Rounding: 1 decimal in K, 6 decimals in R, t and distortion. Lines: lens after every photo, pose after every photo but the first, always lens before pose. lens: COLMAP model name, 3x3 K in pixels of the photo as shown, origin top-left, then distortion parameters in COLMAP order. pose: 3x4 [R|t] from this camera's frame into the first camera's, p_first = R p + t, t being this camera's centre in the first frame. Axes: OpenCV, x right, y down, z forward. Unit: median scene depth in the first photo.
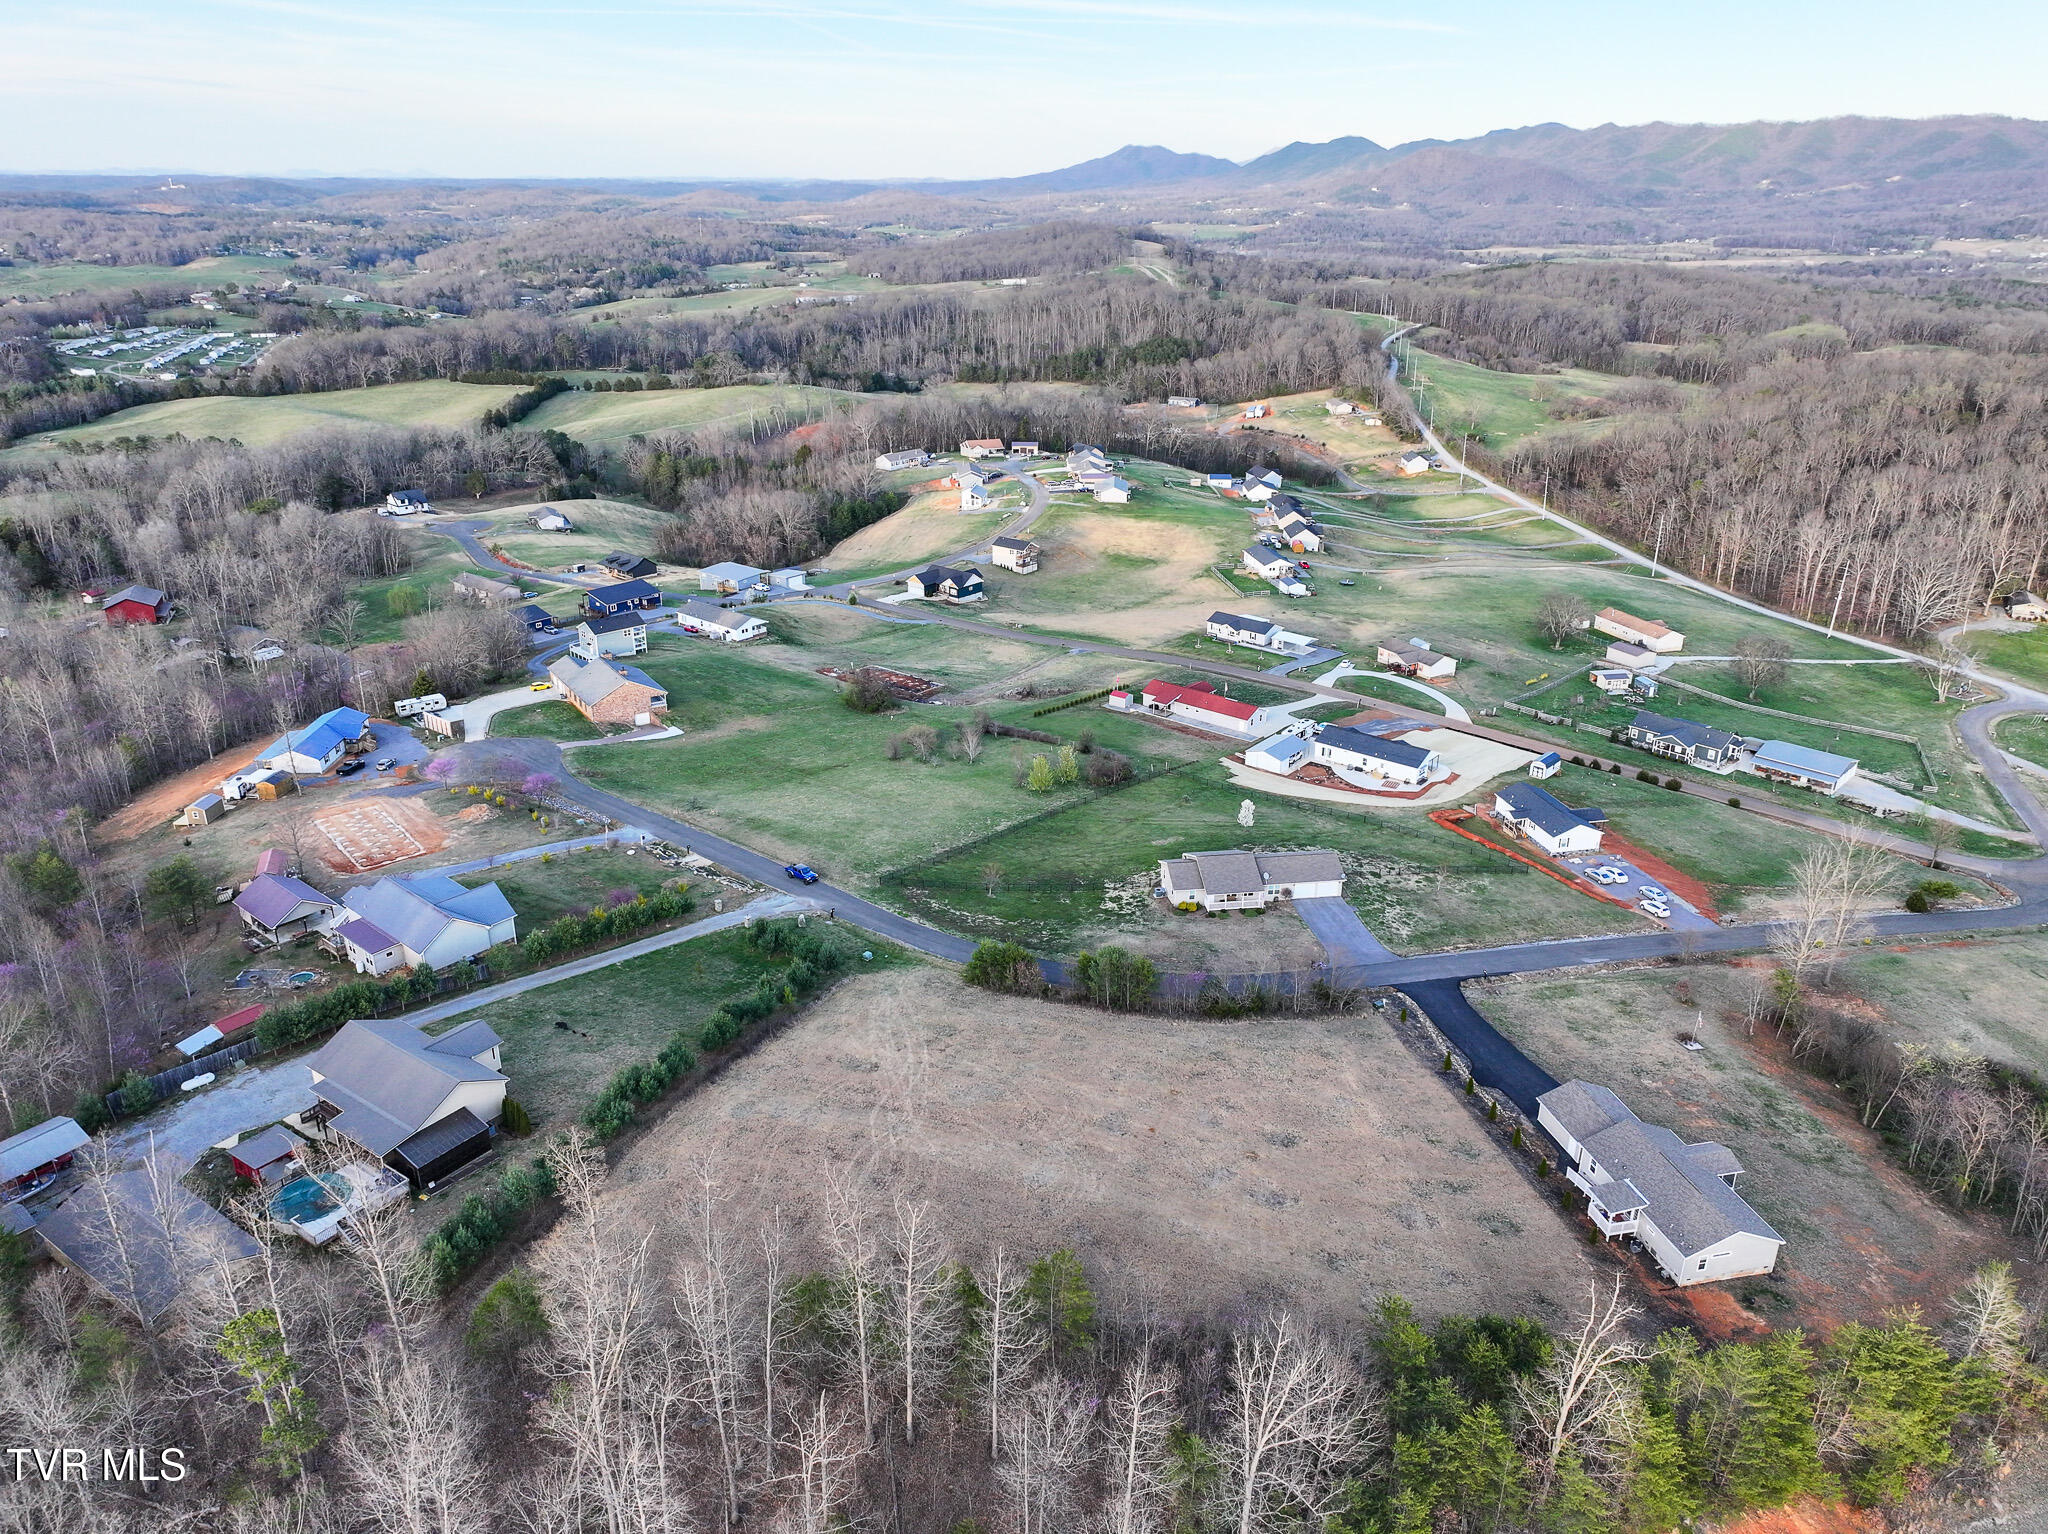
lens RADIAL K [[1433.3, 0, 1032.2], [0, 1433.3, 769.1], [0, 0, 1]] dist [-0.001875, 0.017310]
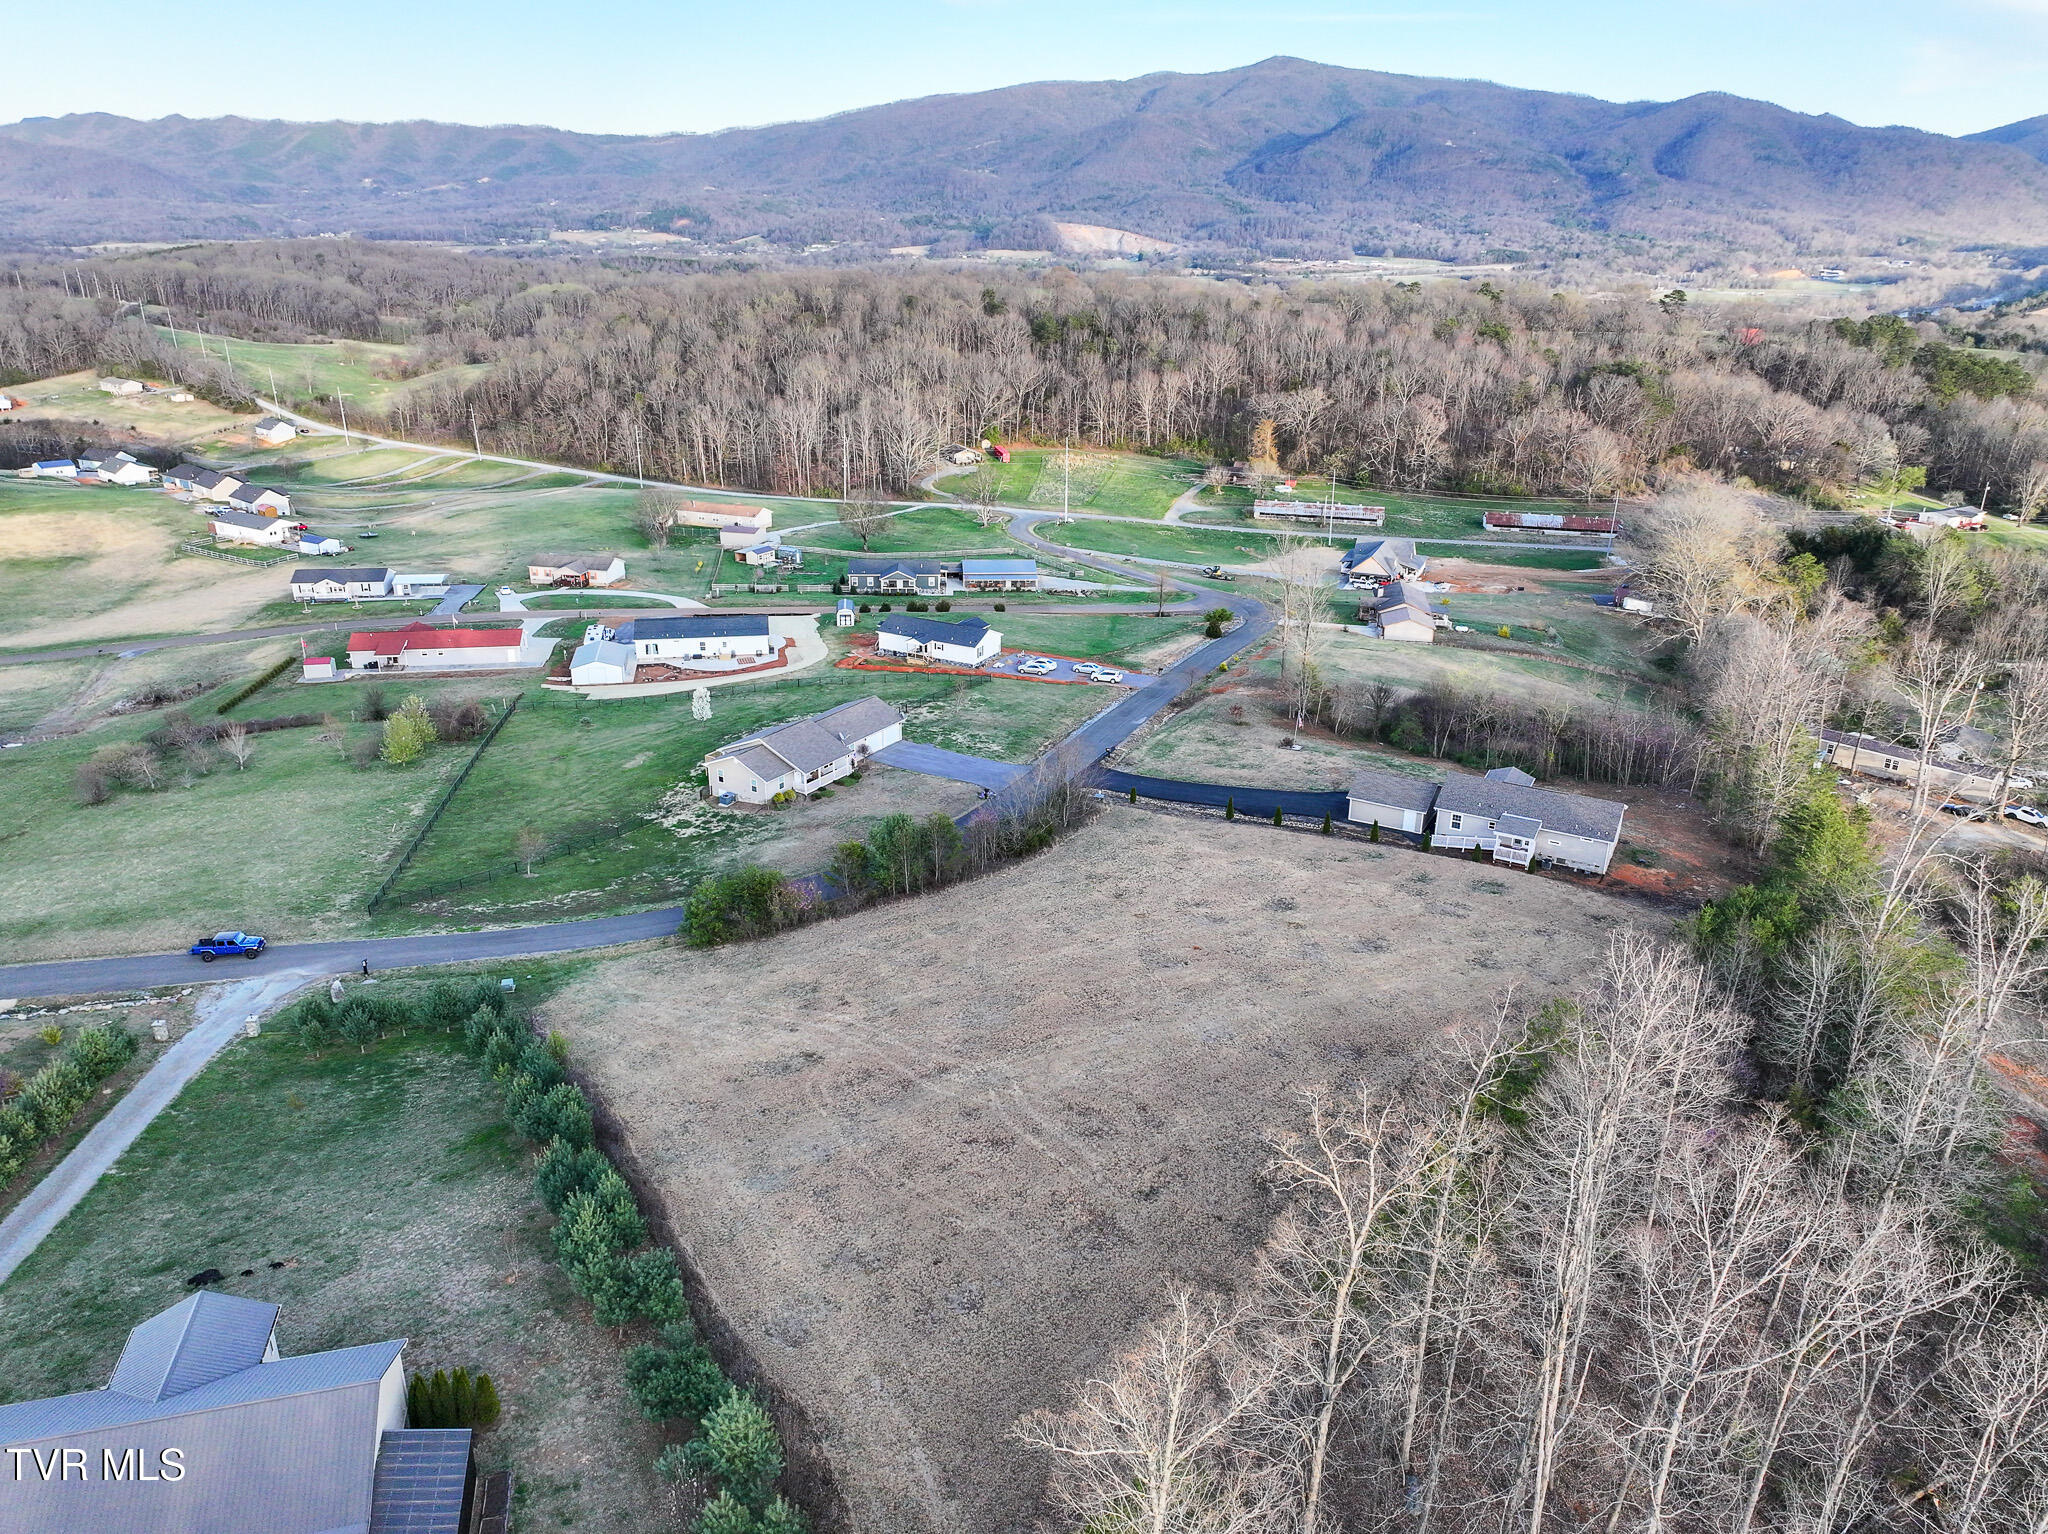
lens RADIAL K [[1433.3, 0, 1032.2], [0, 1433.3, 769.1], [0, 0, 1]] dist [-0.001875, 0.017310]
pose [[0.652534, -0.277346, 0.705180, -0.090129], [0.280147, 0.952975, 0.115571, 0.007175], [-0.704072, 0.122140, 0.699546, 0.088782]]
